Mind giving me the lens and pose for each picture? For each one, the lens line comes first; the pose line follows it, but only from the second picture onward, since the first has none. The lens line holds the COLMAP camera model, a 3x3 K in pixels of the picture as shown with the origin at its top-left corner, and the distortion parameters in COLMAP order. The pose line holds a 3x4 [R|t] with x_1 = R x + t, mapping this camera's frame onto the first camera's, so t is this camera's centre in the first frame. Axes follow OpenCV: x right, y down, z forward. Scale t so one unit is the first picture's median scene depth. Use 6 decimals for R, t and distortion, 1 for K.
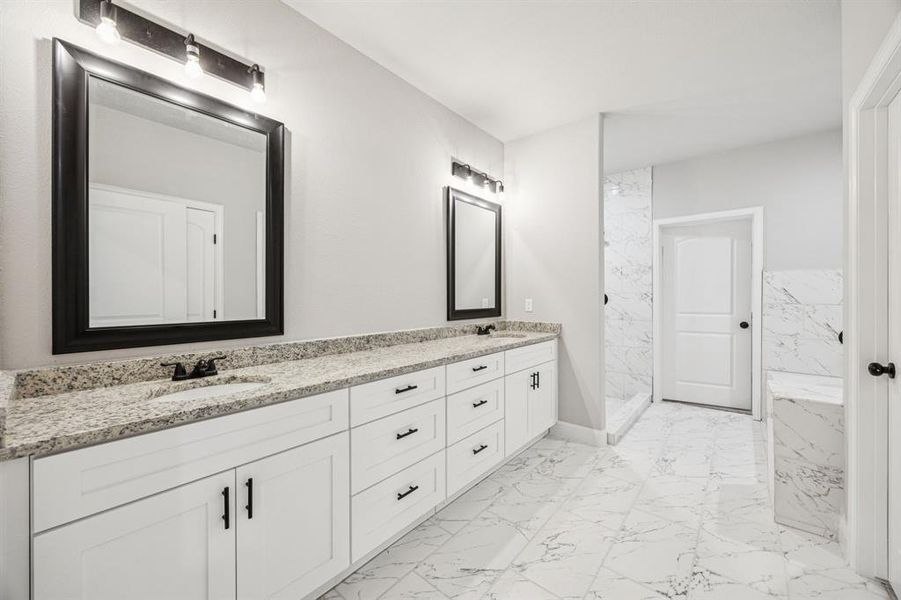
lens RADIAL K [[344.7, 0, 450.5], [0, 344.7, 300.0], [0, 0, 1]] dist [-0.001166, -0.000155]
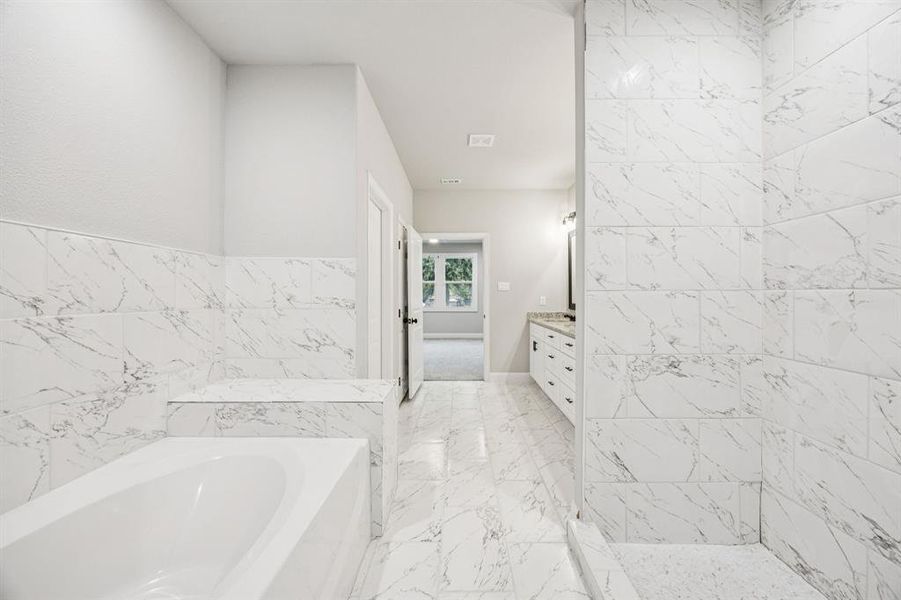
lens RADIAL K [[344.7, 0, 450.5], [0, 344.7, 300.0], [0, 0, 1]] dist [-0.001166, -0.000155]
pose [[-0.781077, 0.011255, -0.624334, 1.259309], [-0.000171, 0.999834, 0.018237, -0.012471], [0.624435, 0.014351, -0.780945, 1.667936]]
